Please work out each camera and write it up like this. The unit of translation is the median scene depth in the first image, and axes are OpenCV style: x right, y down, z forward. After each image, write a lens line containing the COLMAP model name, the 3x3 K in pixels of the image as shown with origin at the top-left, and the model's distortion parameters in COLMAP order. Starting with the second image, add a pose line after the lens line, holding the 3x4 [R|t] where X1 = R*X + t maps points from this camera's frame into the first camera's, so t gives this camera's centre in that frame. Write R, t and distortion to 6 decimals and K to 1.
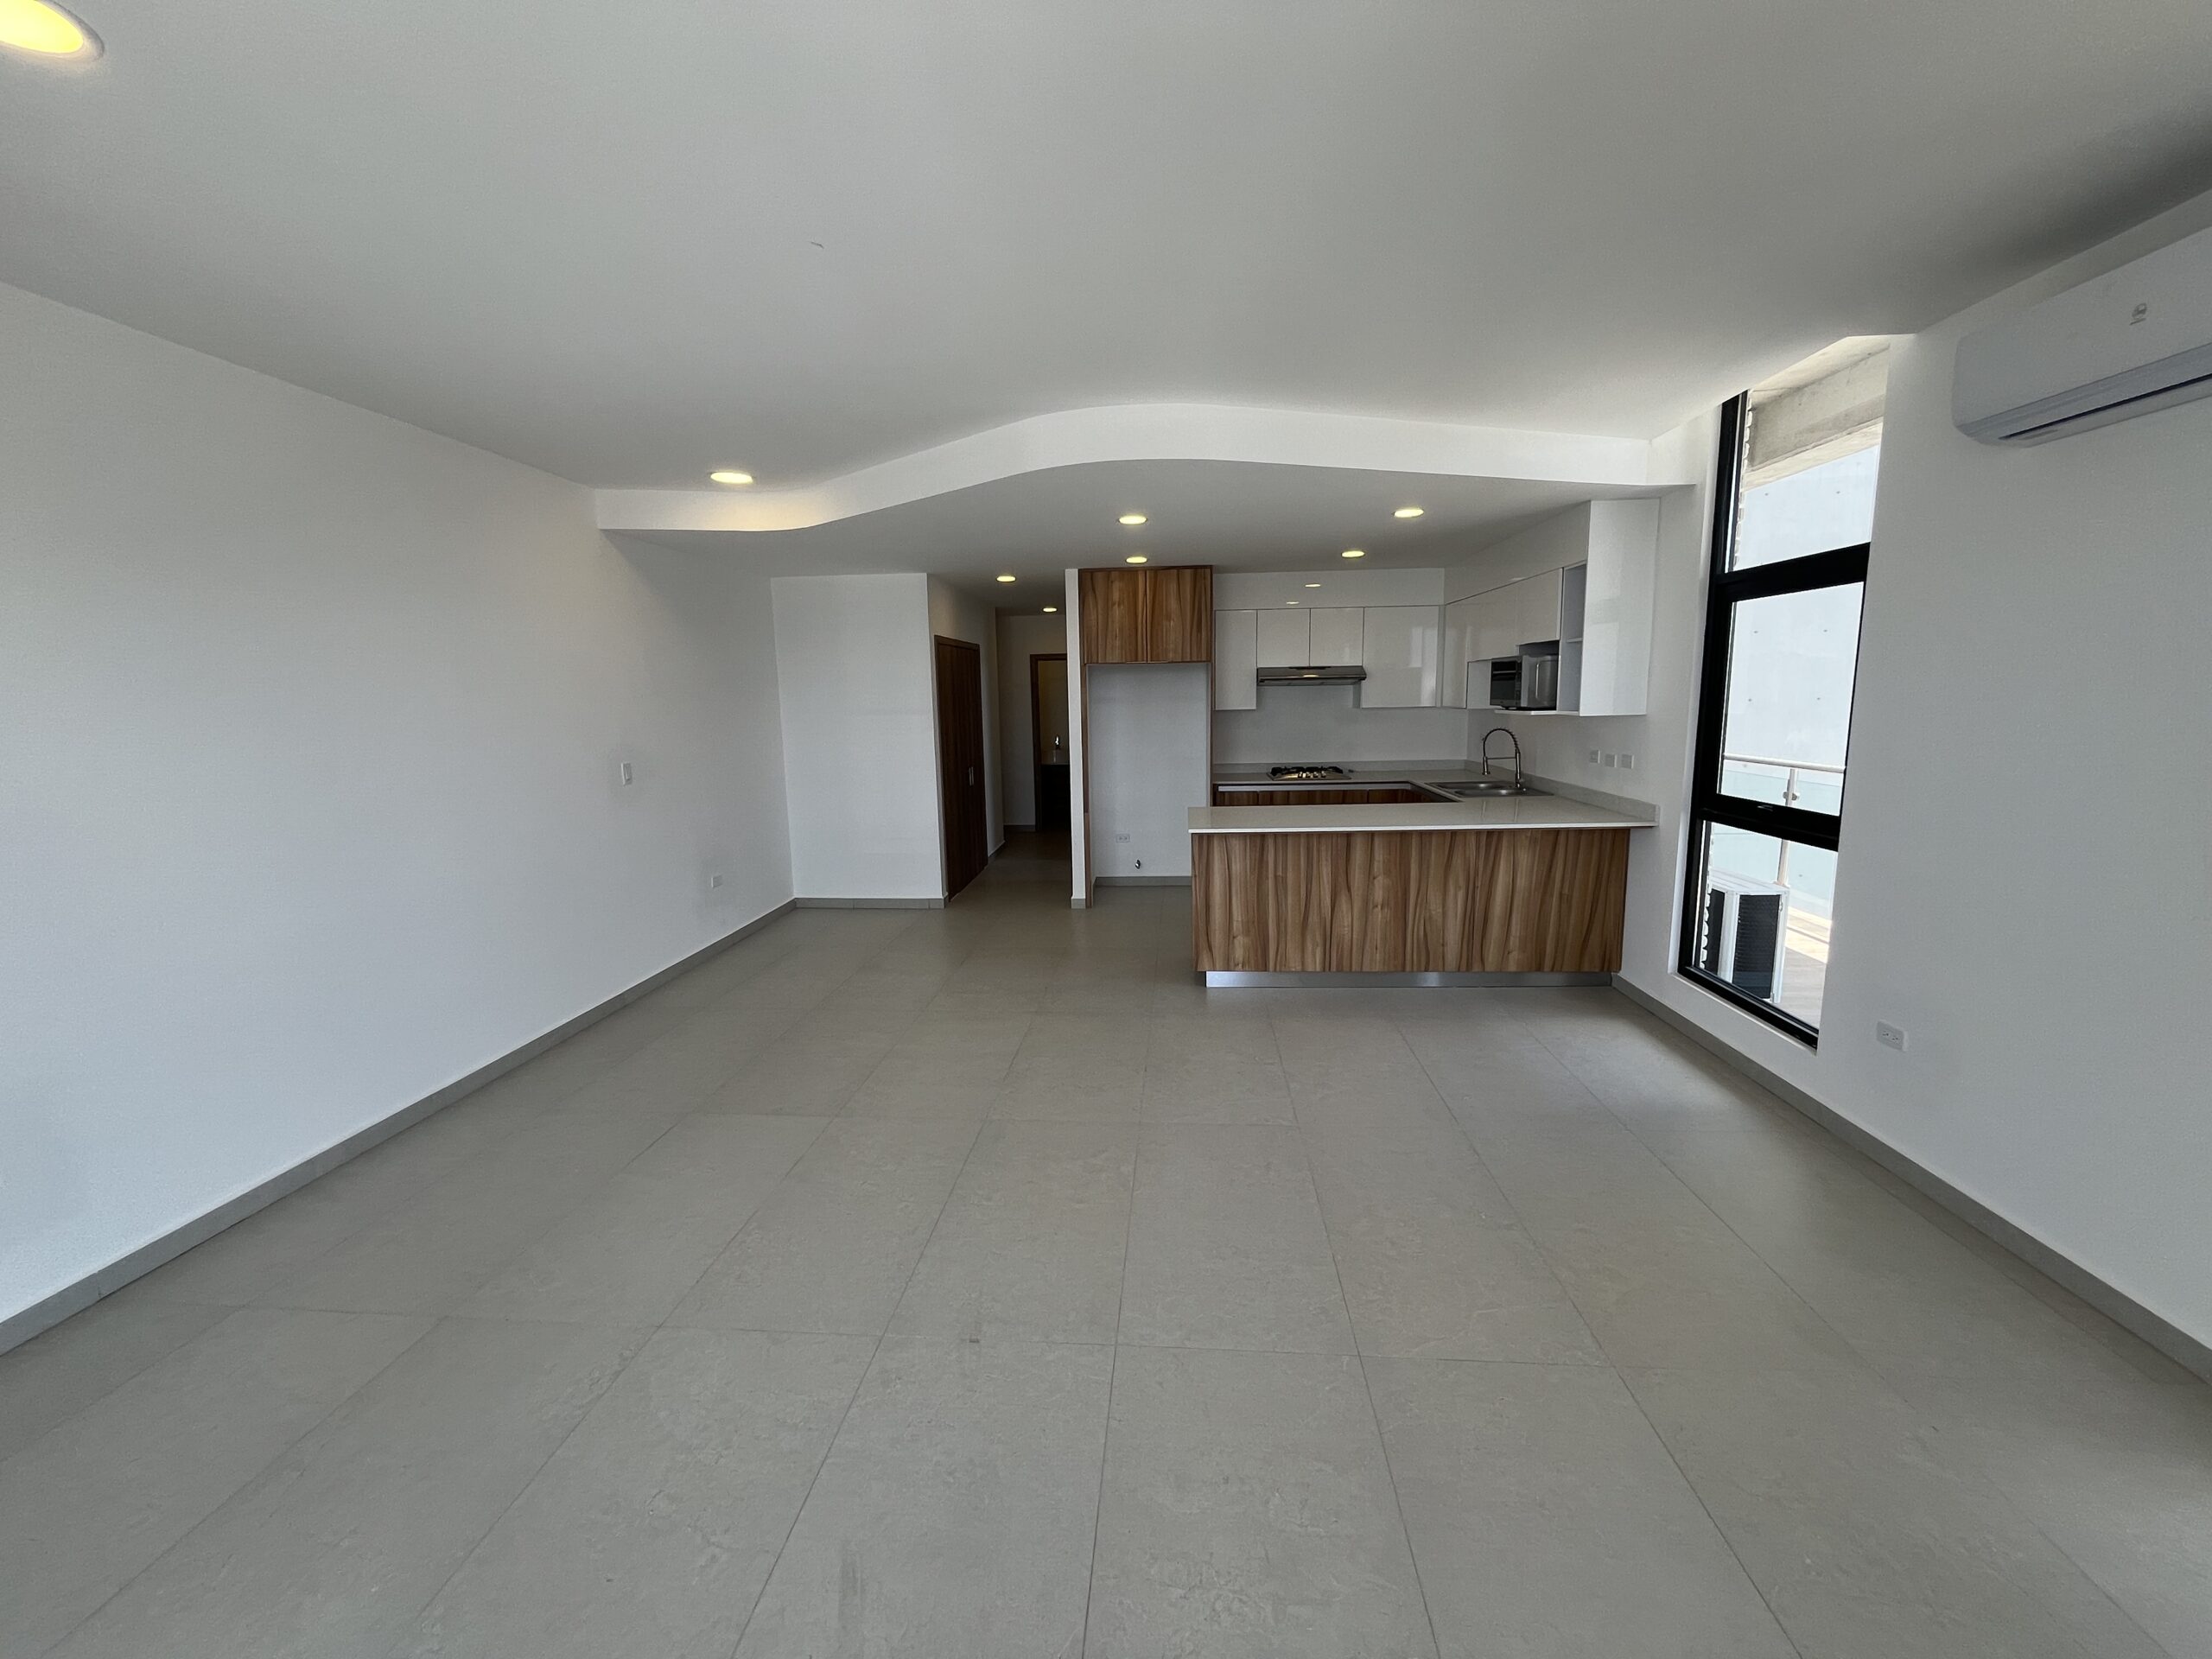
lens RADIAL K [[896.8, 0, 1114.0], [0, 896.8, 829.1], [0, 0, 1]] dist [-0.002459, -0.000296]
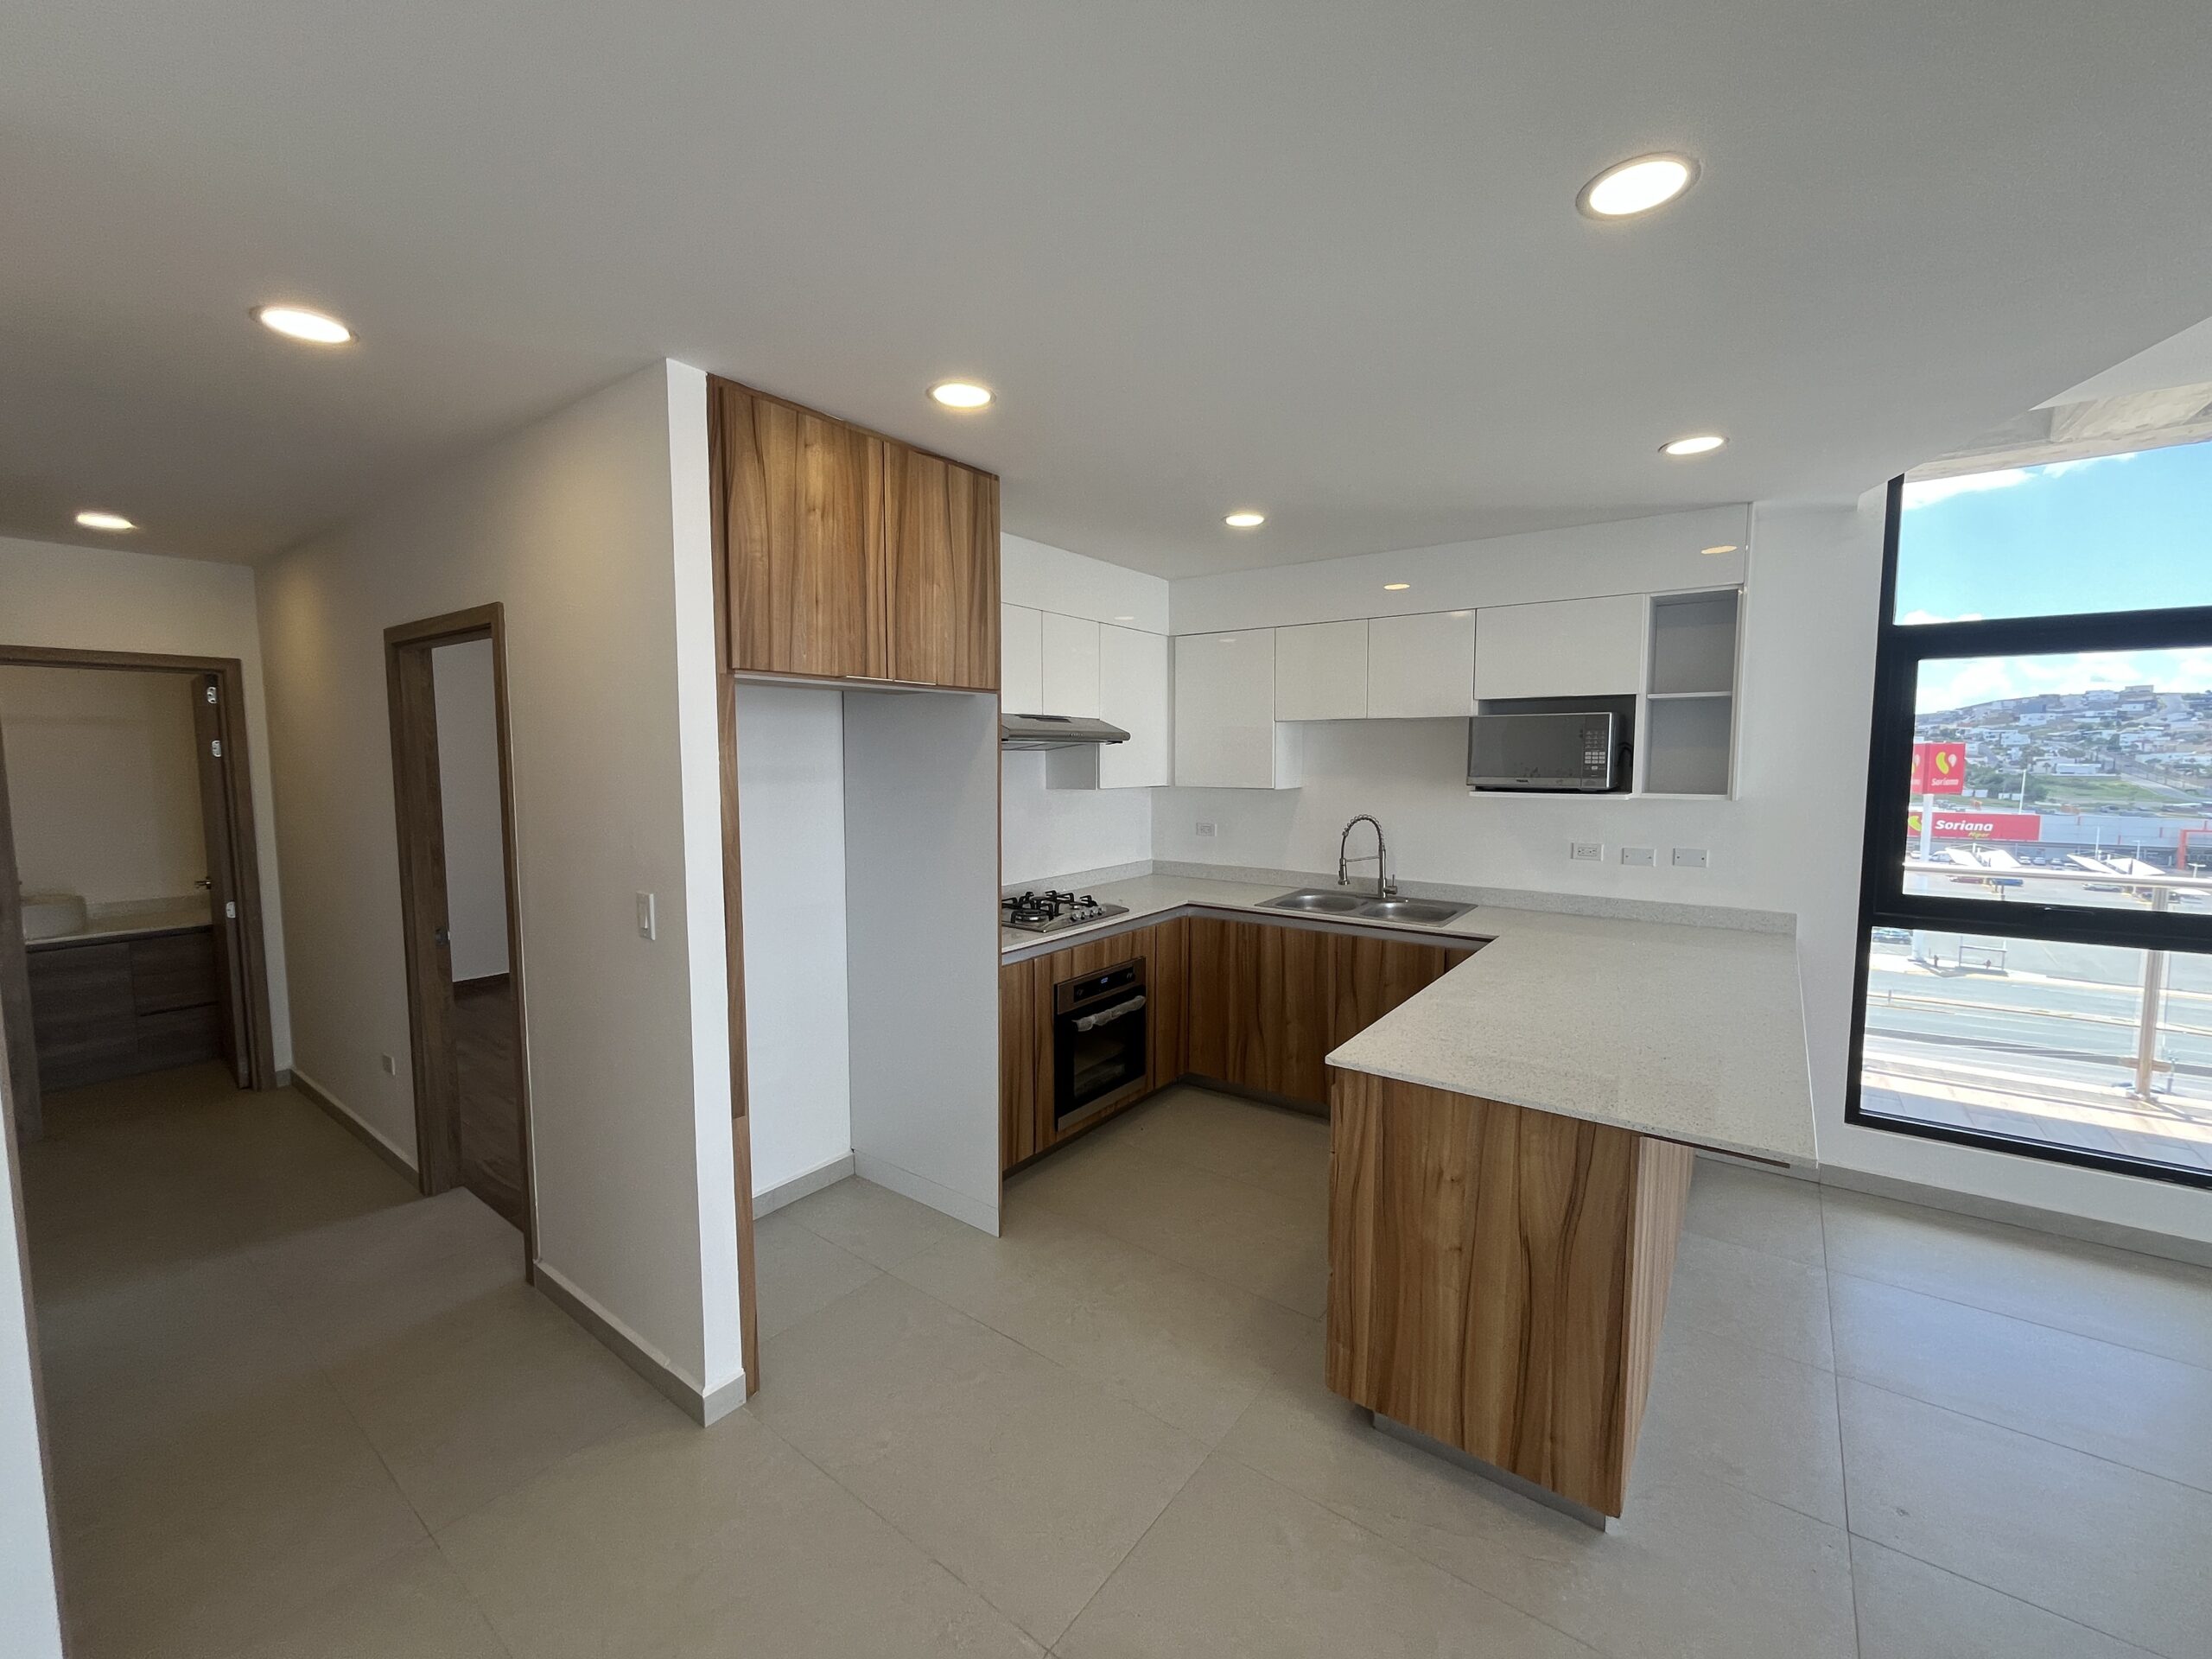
lens RADIAL K [[896.8, 0, 1114.0], [0, 896.8, 829.1], [0, 0, 1]] dist [-0.002459, -0.000296]
pose [[0.531694, -0.051802, 0.845351, -0.318008], [0.118762, 0.992826, -0.013858, -0.140989], [-0.838568, 0.107764, 0.534032, 0.956982]]
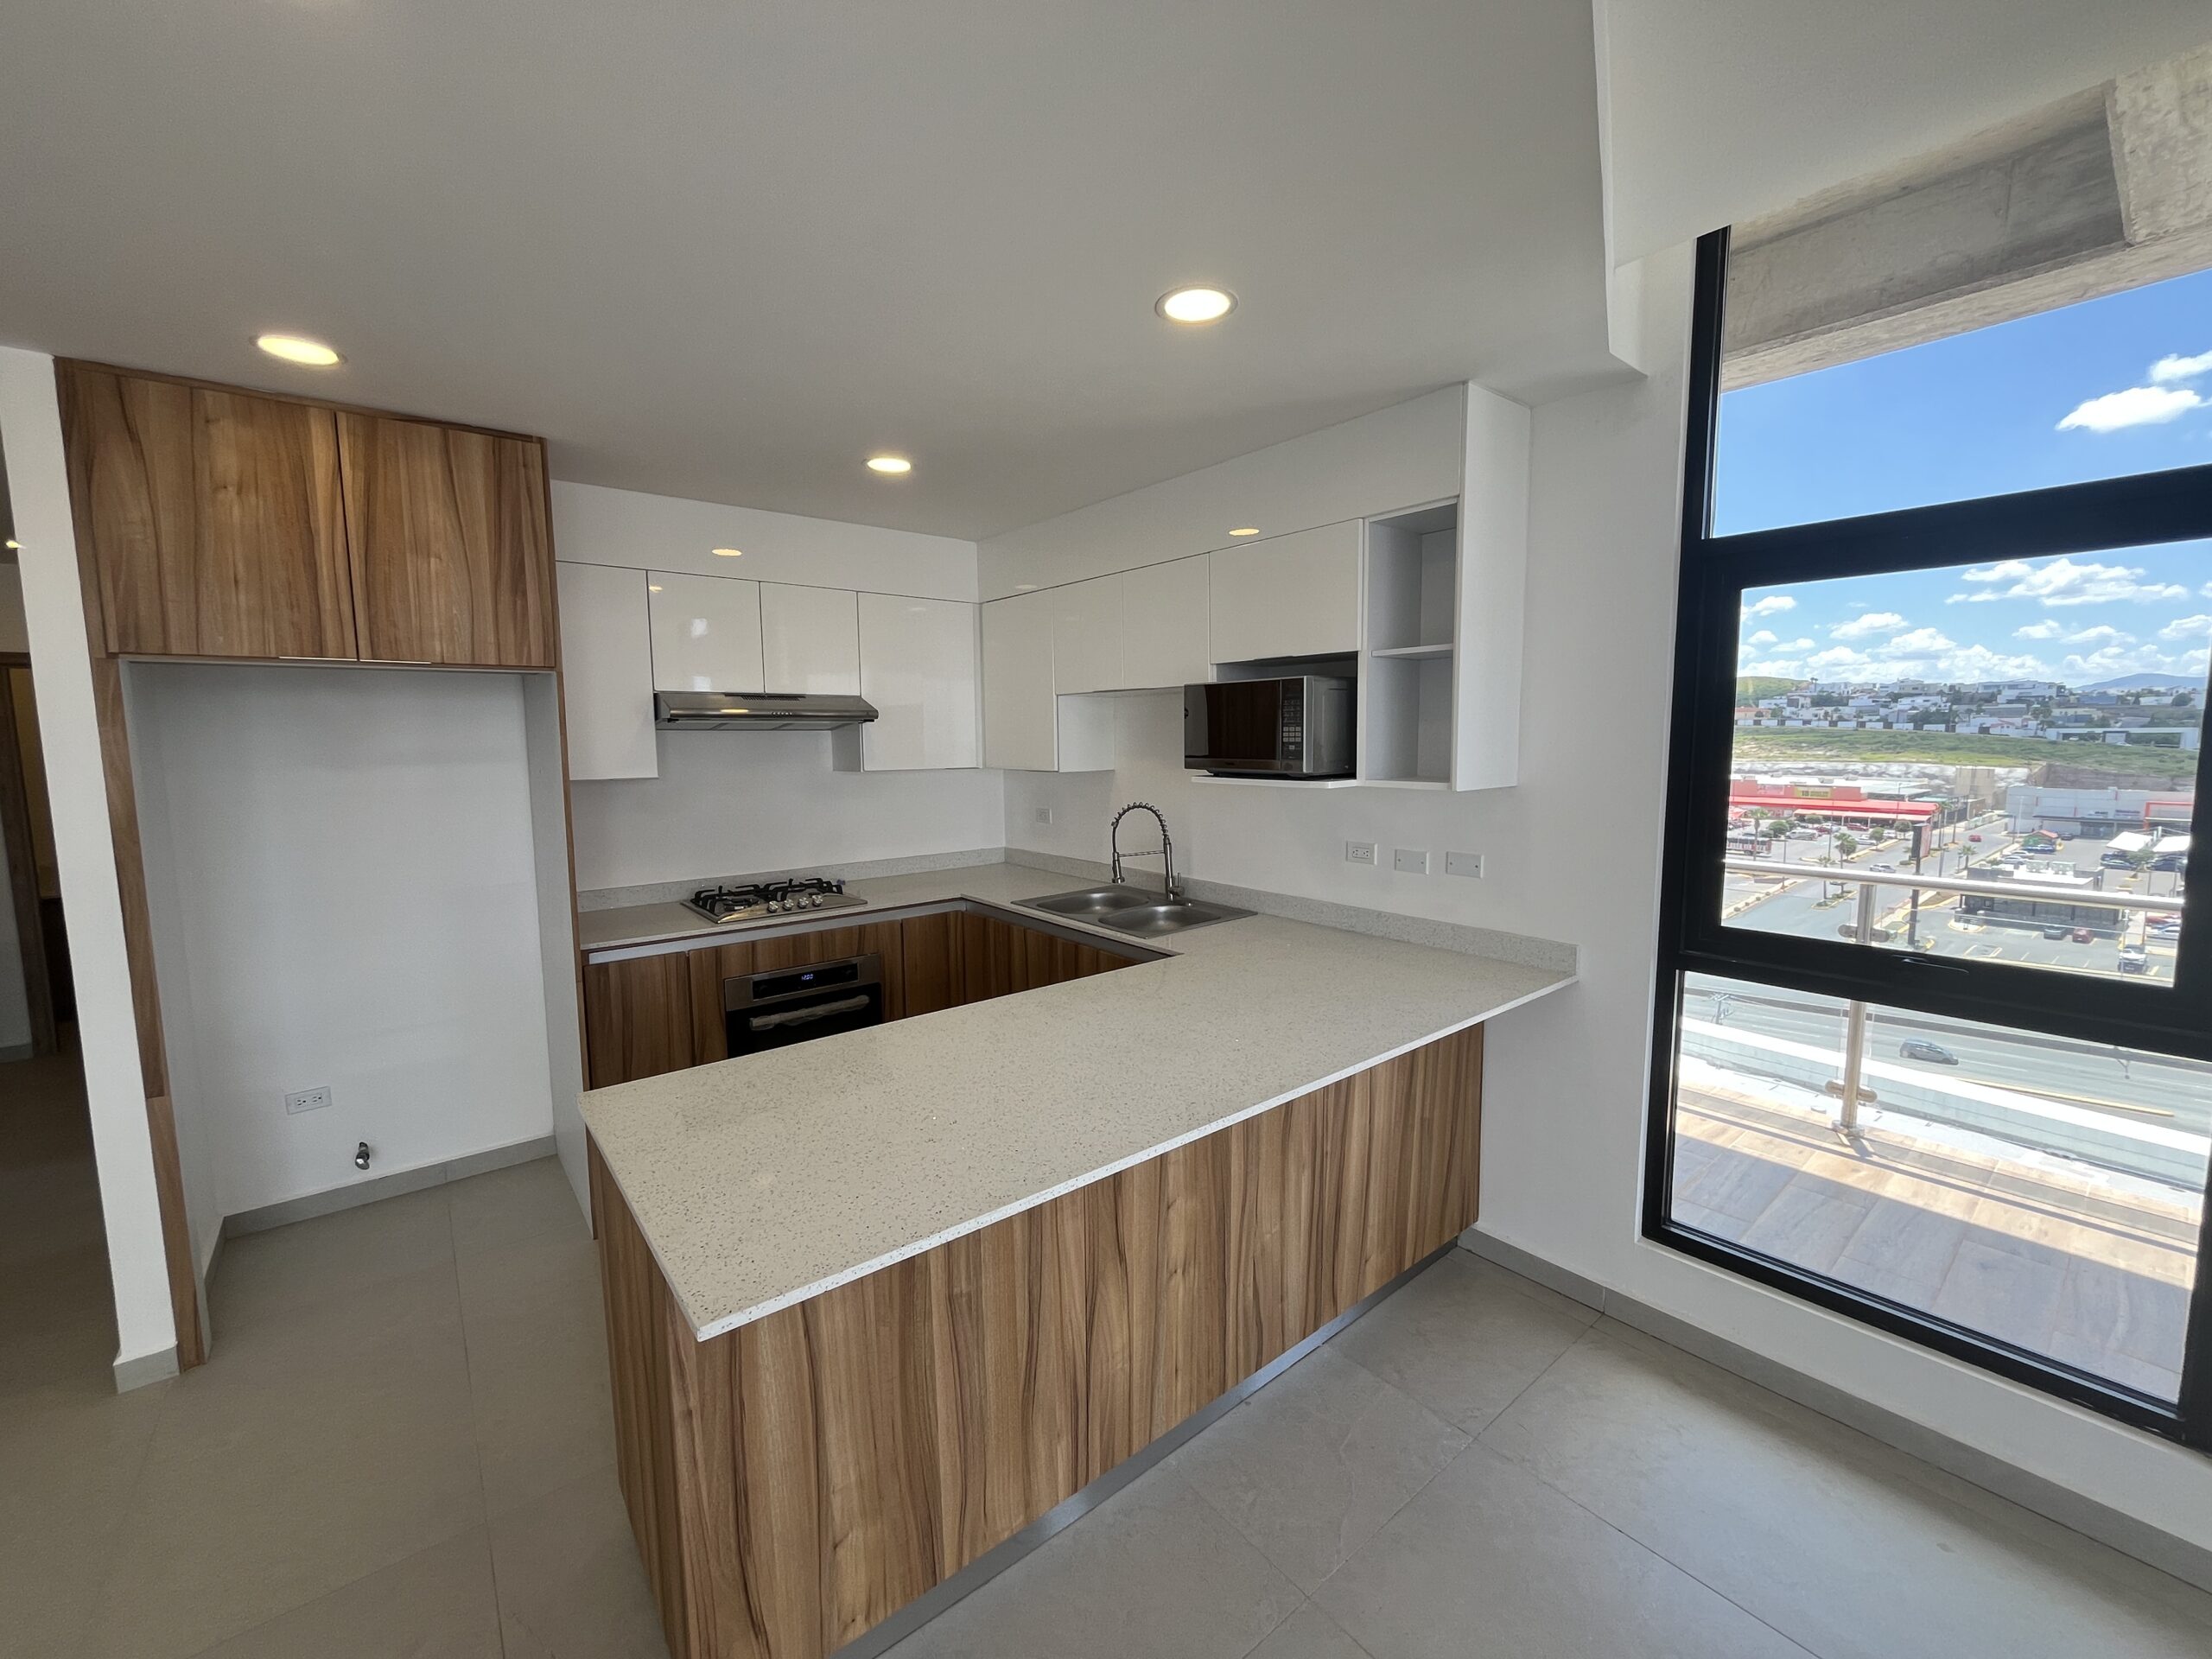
lens RADIAL K [[896.8, 0, 1114.0], [0, 896.8, 829.1], [0, 0, 1]] dist [-0.002459, -0.000296]
pose [[0.728148, -0.059603, 0.682823, 0.009876], [0.098598, 0.994959, -0.018293, -0.105221], [-0.678291, 0.080645, 0.730355, 0.694796]]
